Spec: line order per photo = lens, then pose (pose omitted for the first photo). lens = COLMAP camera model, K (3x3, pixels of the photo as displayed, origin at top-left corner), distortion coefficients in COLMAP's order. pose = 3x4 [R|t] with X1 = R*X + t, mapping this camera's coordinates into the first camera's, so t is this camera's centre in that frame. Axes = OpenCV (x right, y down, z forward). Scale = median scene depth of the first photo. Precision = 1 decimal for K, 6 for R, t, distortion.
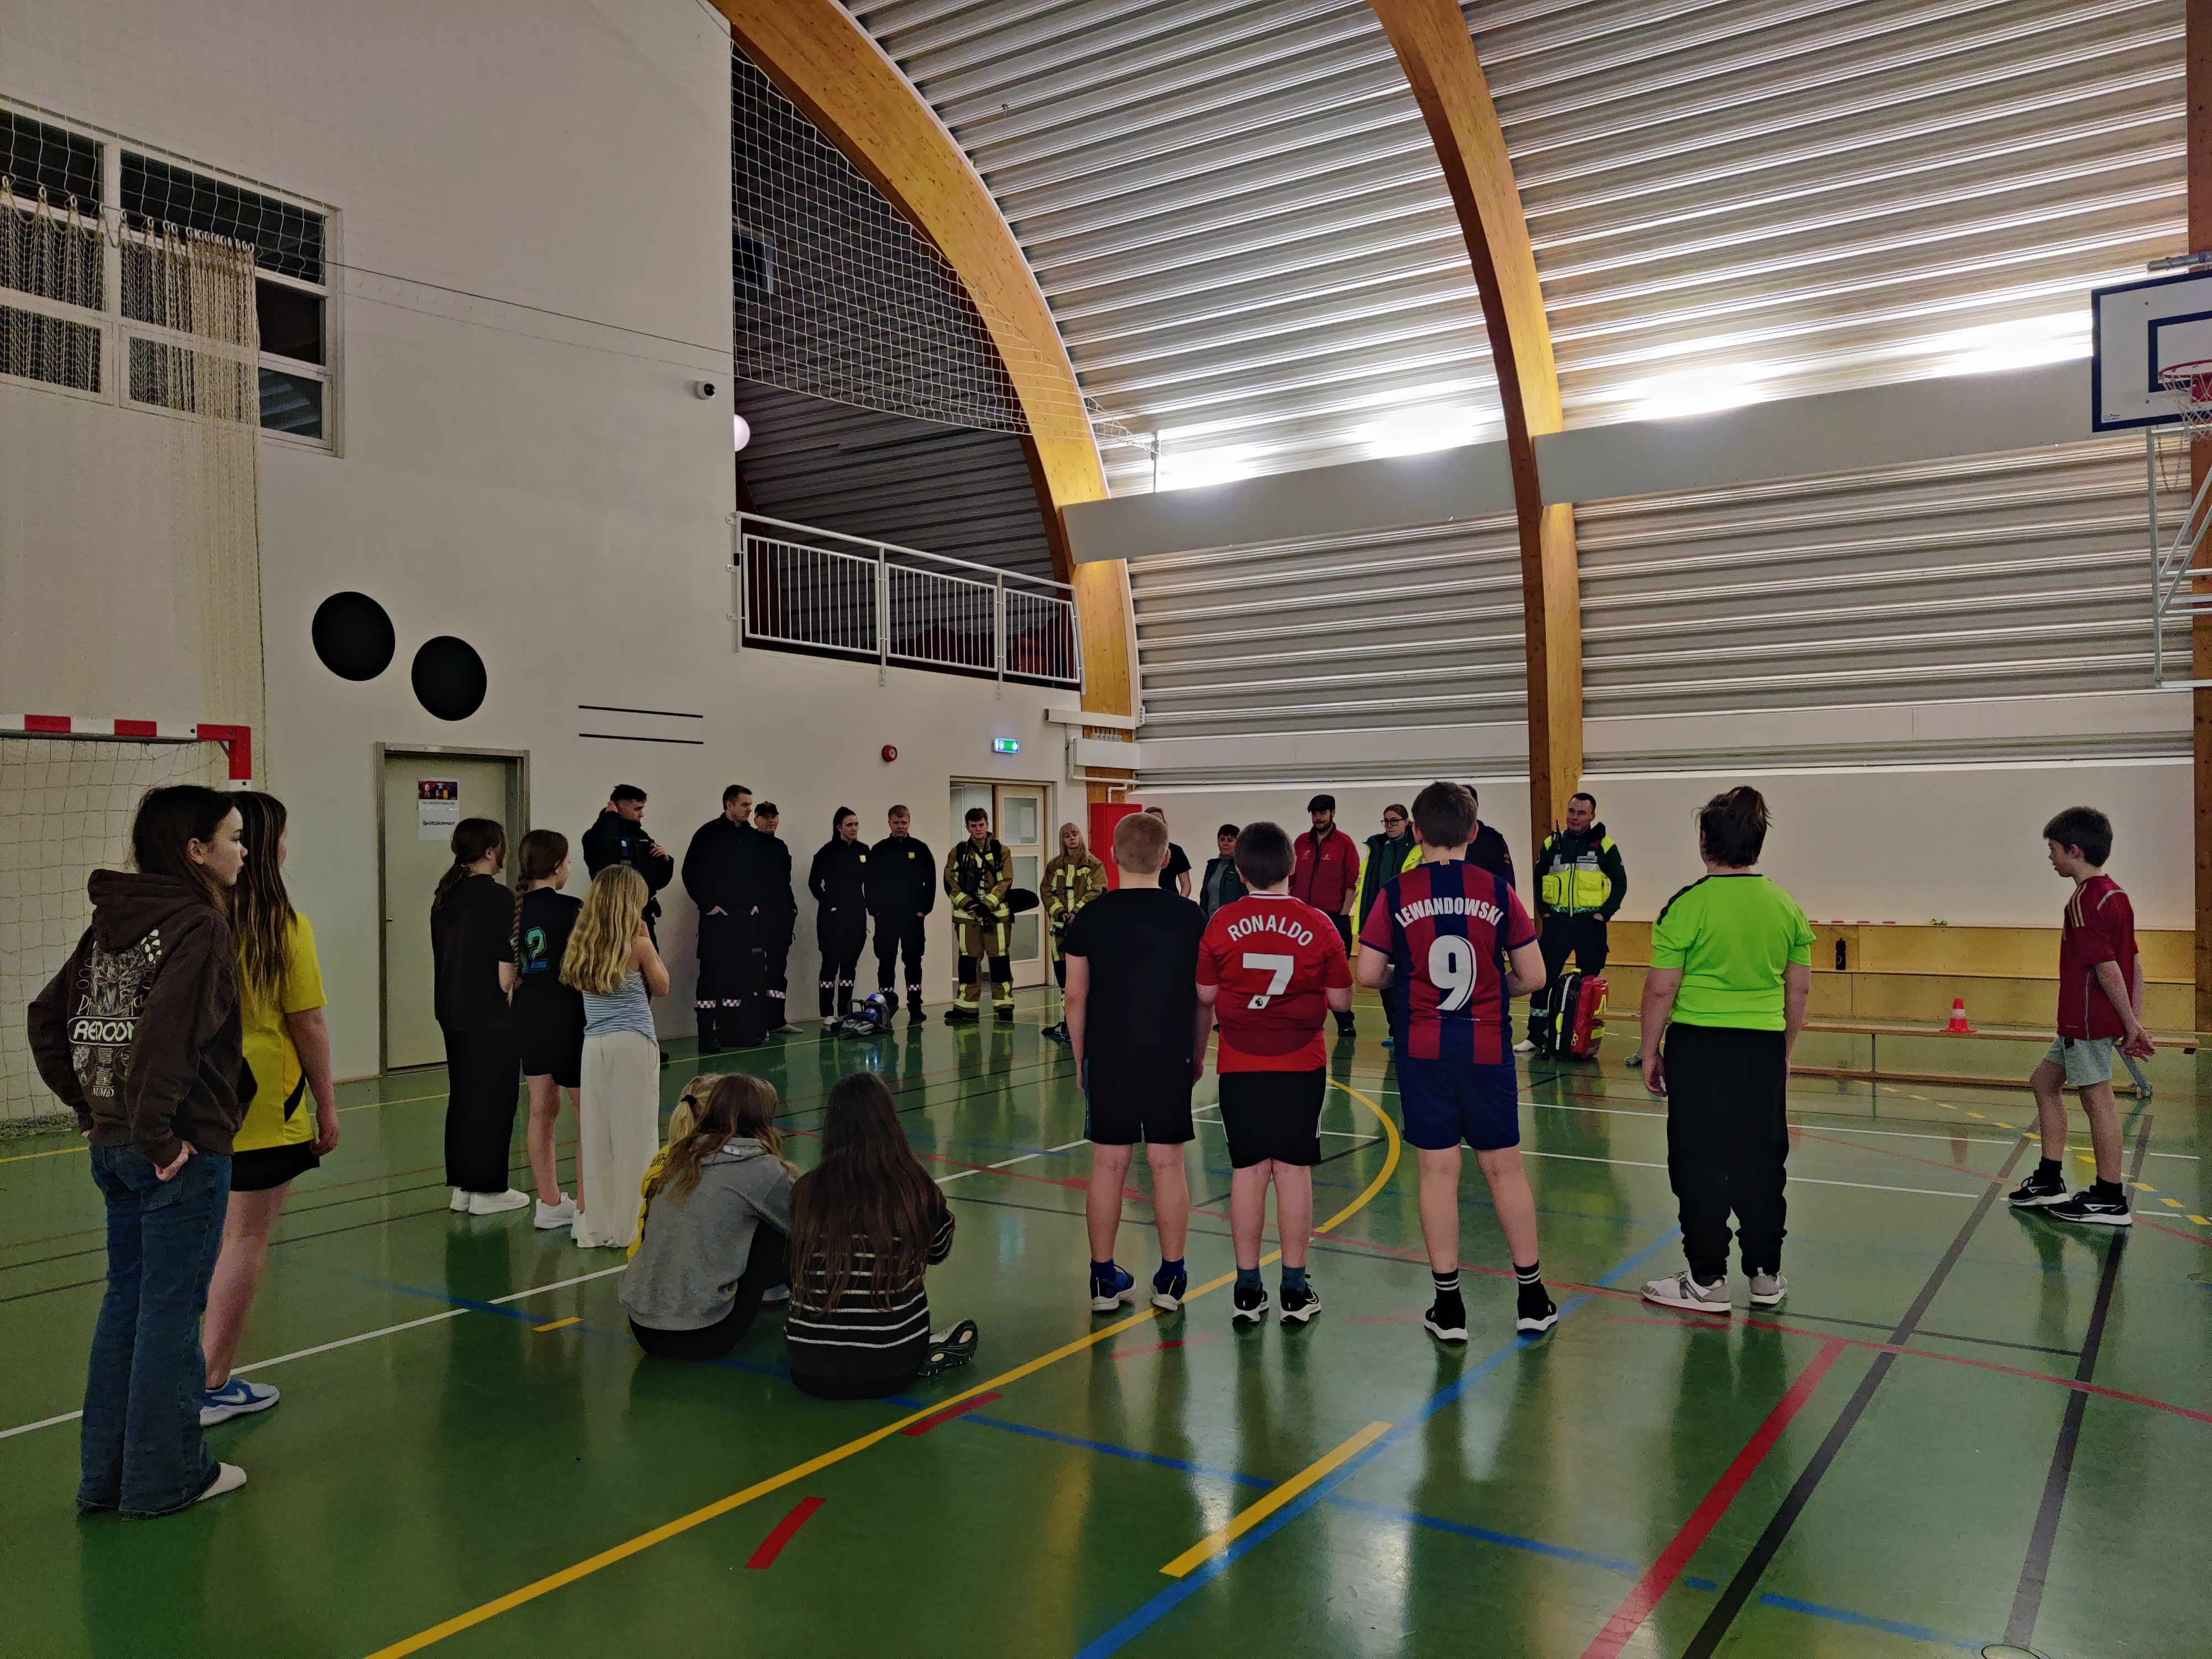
lens RADIAL K [[1691.1, 0, 1106.0], [0, 1691.1, 829.5], [0, 0, 1]] dist [0.054039, -0.002431]
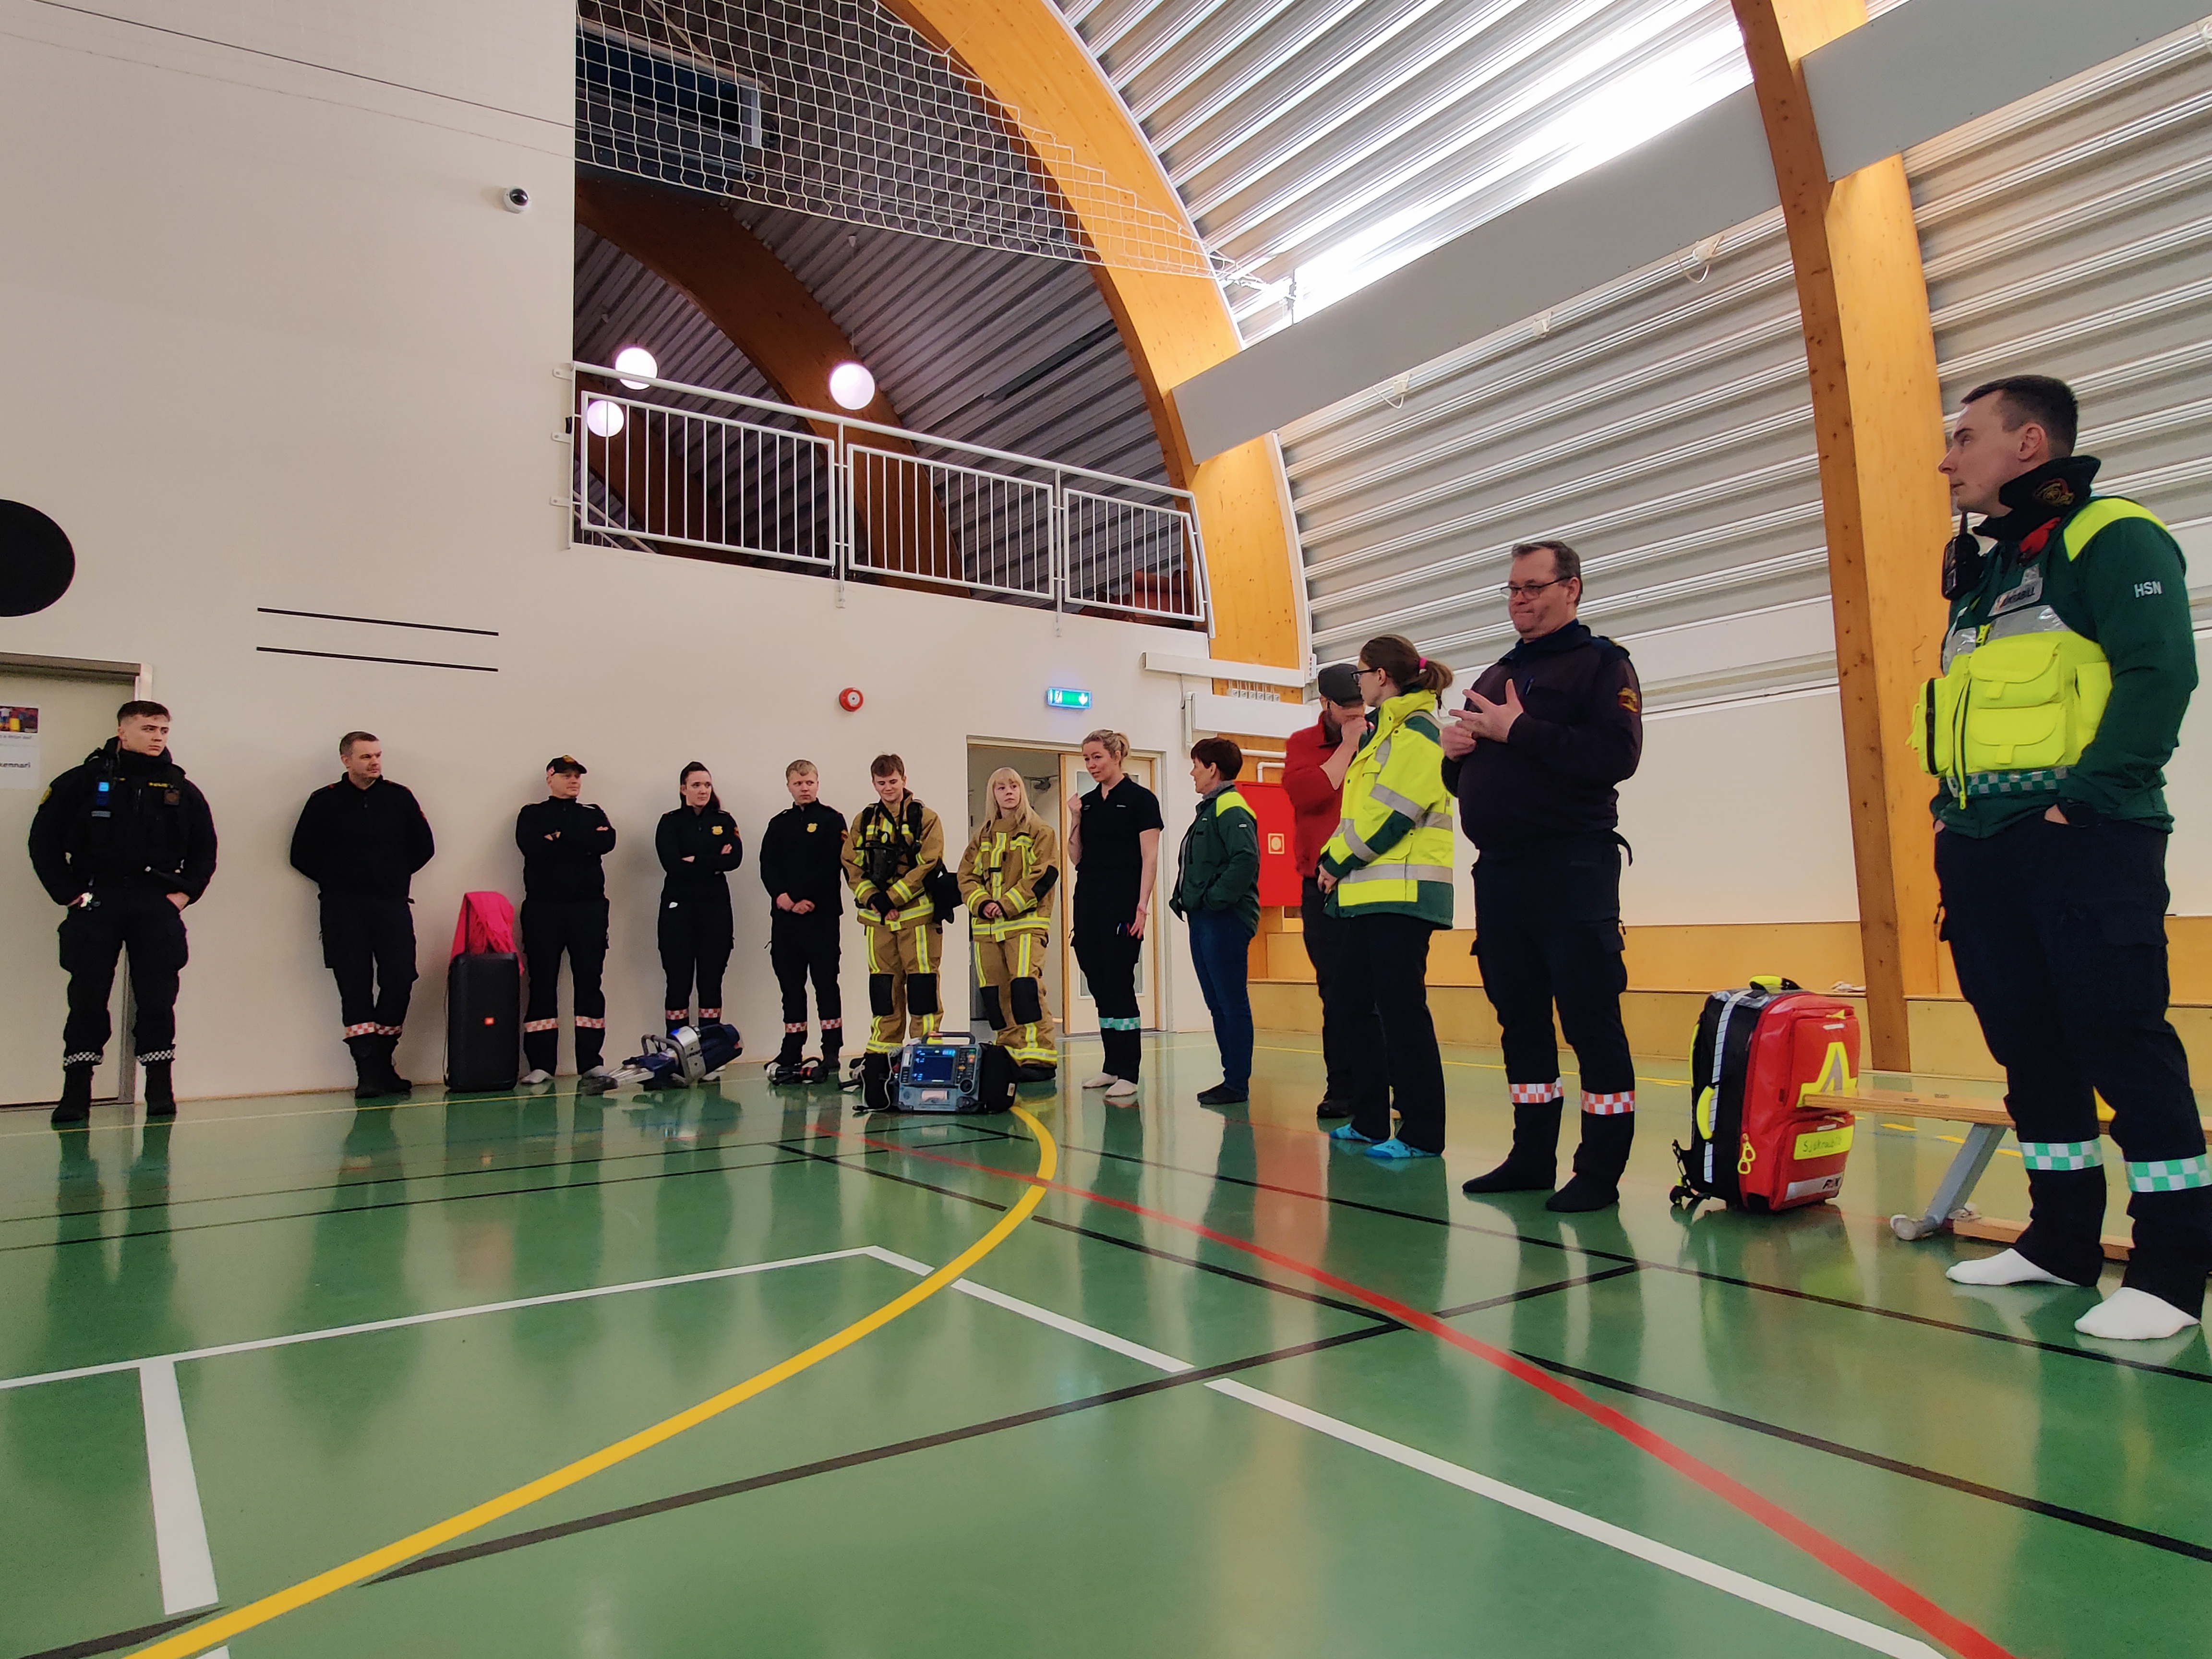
lens RADIAL K [[1417.4, 0, 1106.0], [0, 1417.4, 829.5], [0, 0, 1]] dist [-0.016284, -0.001487]
pose [[0.931346, -0.033446, -0.362596, 0.191756], [0.010229, 0.997783, -0.065764, 0.051271], [0.363992, 0.057540, 0.929623, 0.481088]]
